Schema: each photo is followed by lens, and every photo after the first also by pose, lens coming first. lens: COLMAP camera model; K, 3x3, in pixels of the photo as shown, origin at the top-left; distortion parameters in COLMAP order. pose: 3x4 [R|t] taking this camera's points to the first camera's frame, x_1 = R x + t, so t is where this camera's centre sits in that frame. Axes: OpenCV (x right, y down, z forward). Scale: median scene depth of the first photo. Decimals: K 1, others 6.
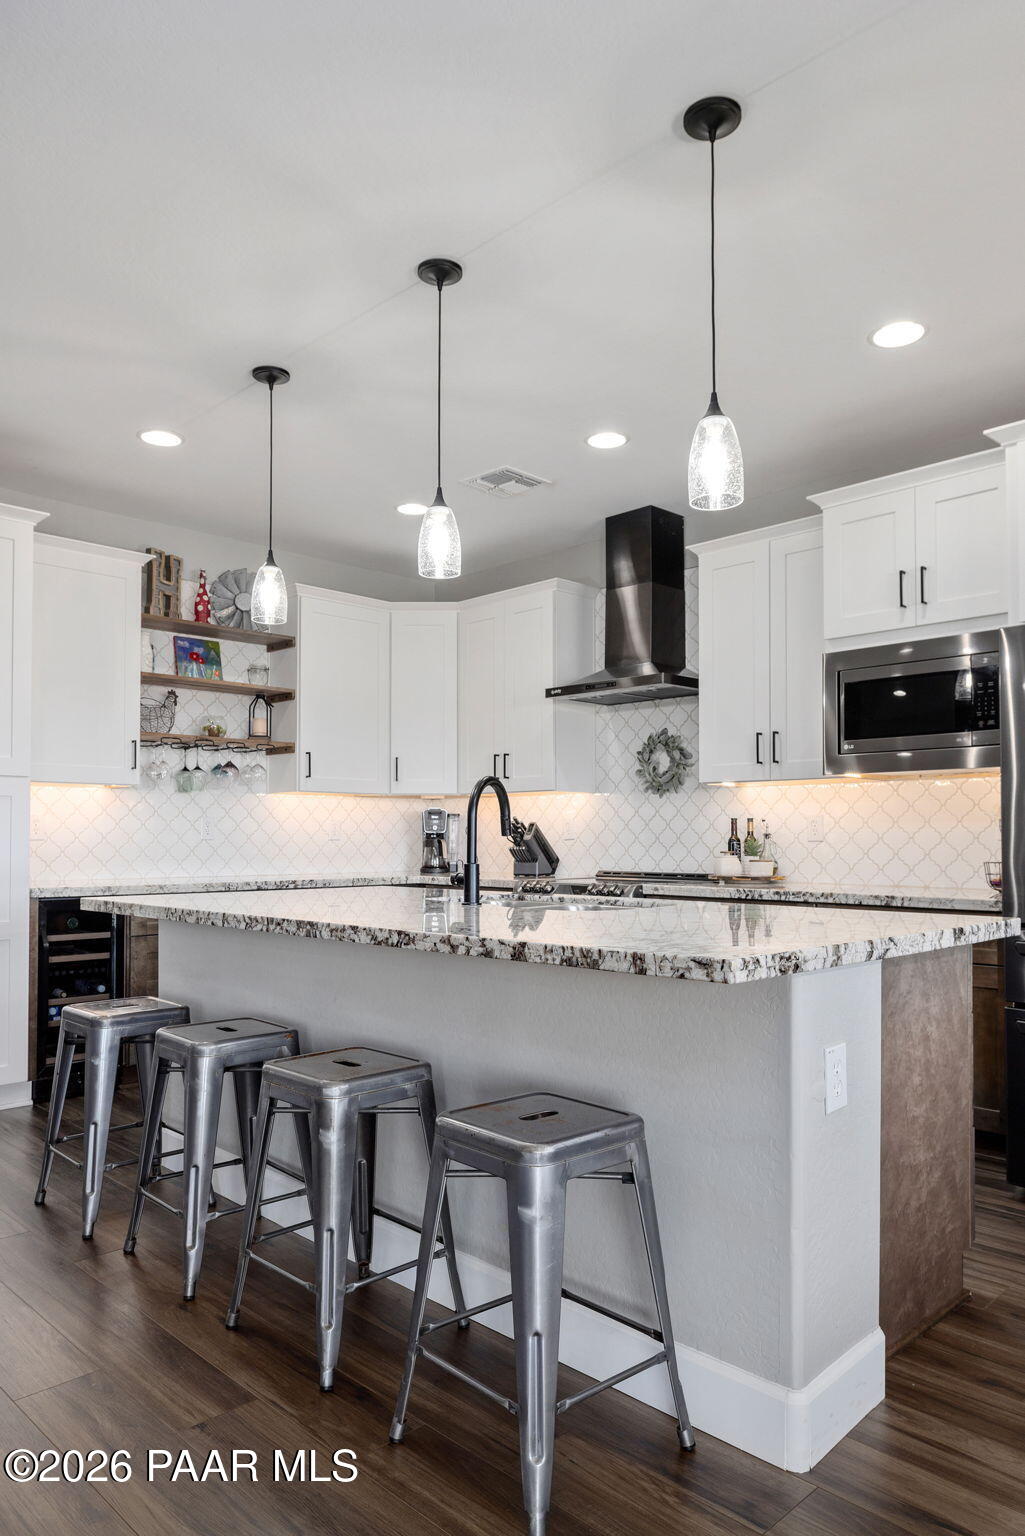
lens RADIAL K [[806.7, 0, 512.9], [0, 806.7, 857.4], [0, 0, 1]] dist [-0.001903, 0.001515]
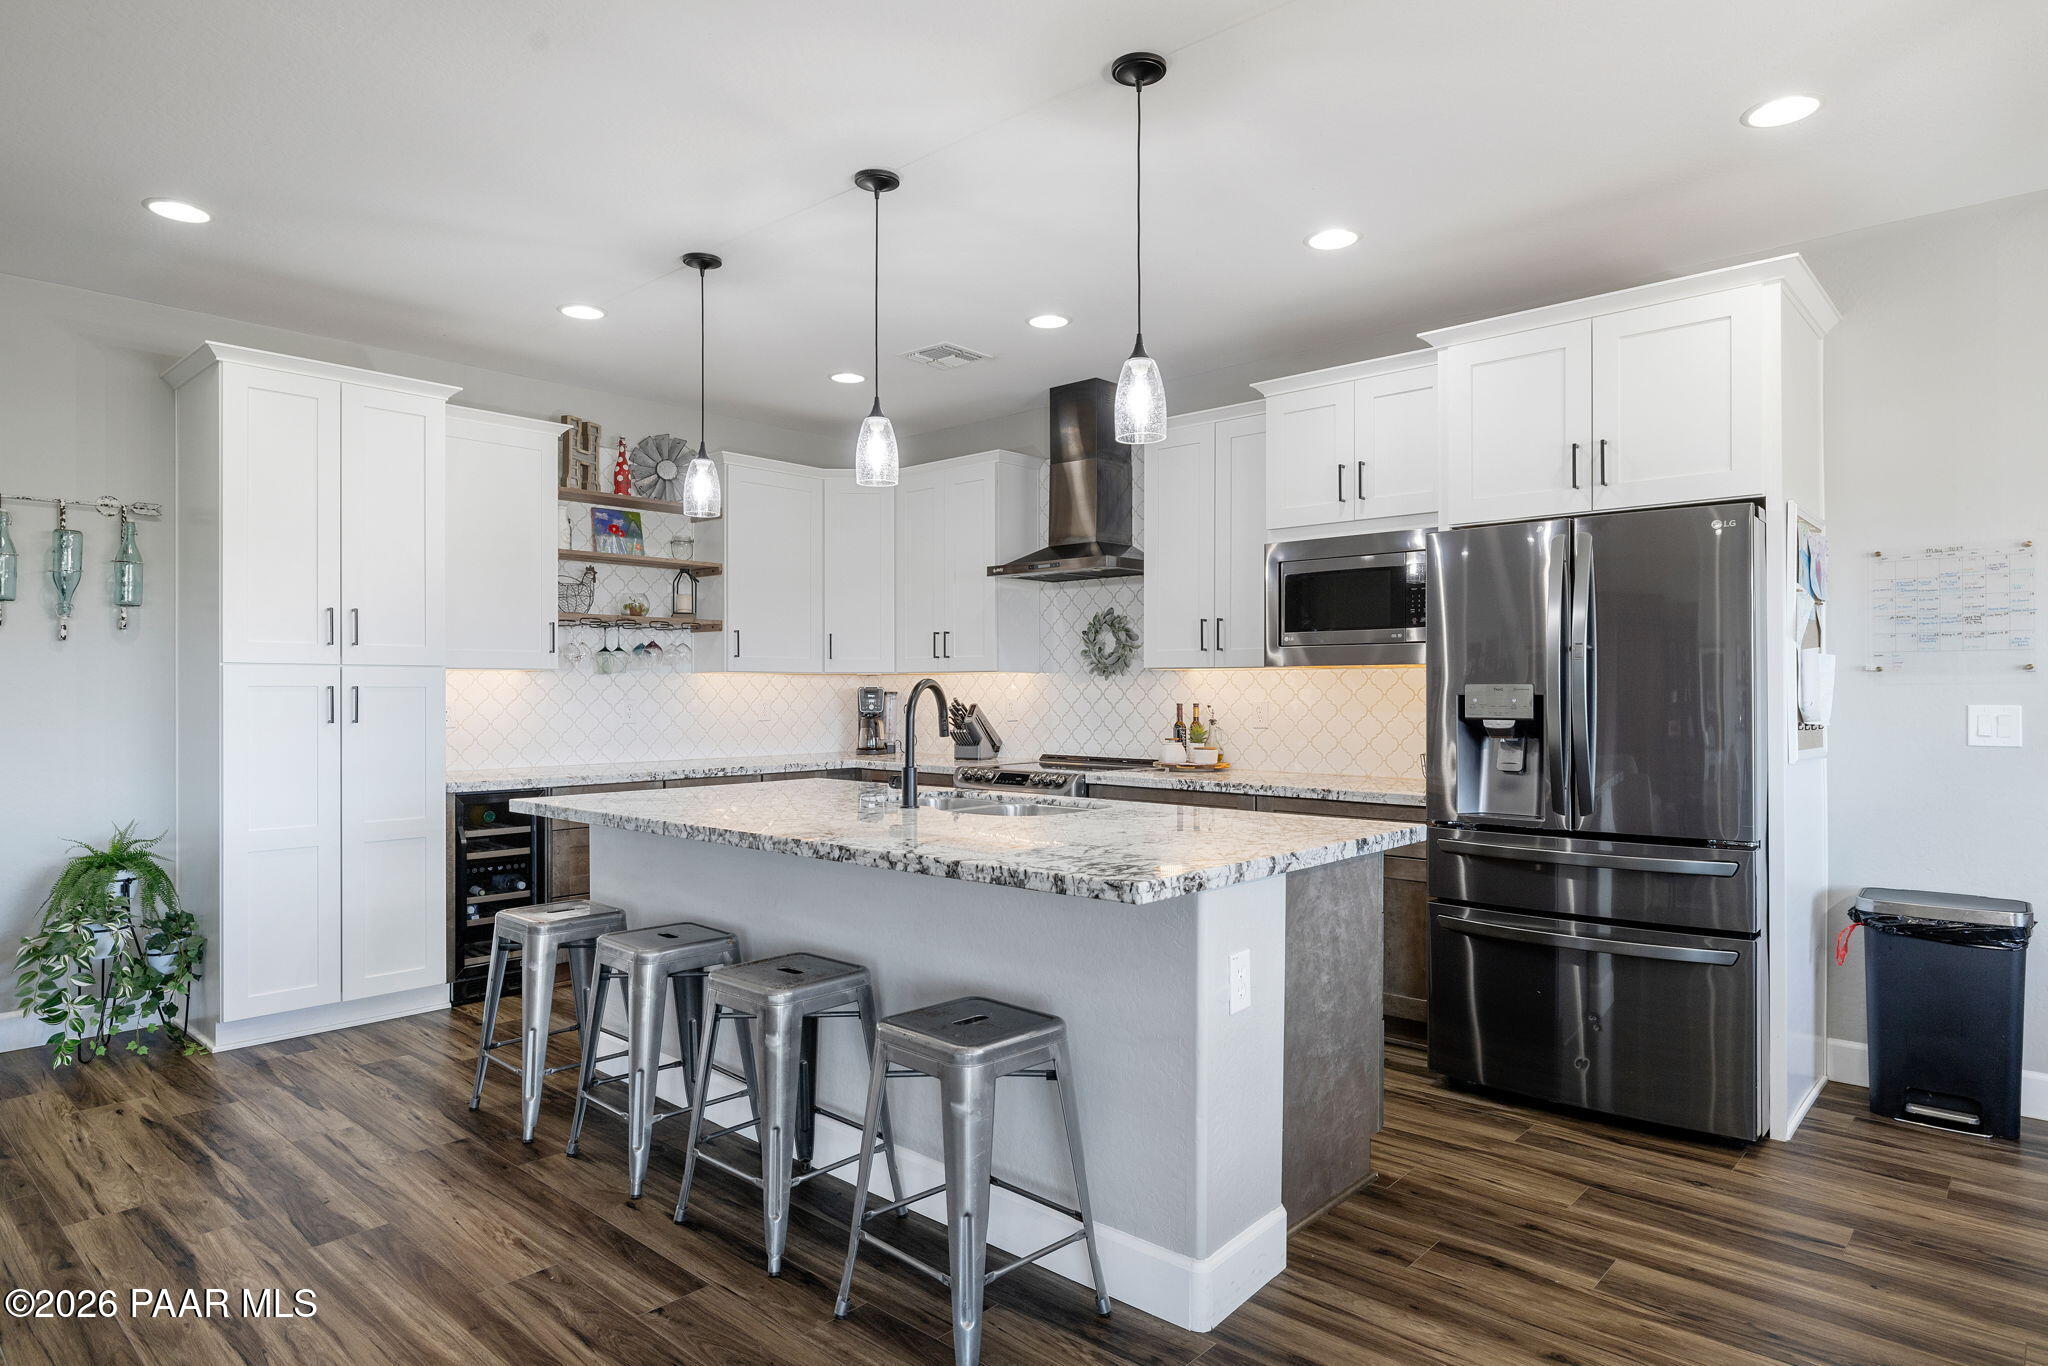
lens RADIAL K [[1075.6, 0, 1021.1], [0, 1075.6, 659.3], [0, 0, 1]] dist [-0.001903, 0.001515]
pose [[0.998820, -0.000456, 0.048566, 0.026098], [-0.000470, 0.999818, 0.019067, -0.173666], [-0.048566, -0.019067, 0.998638, -0.397416]]
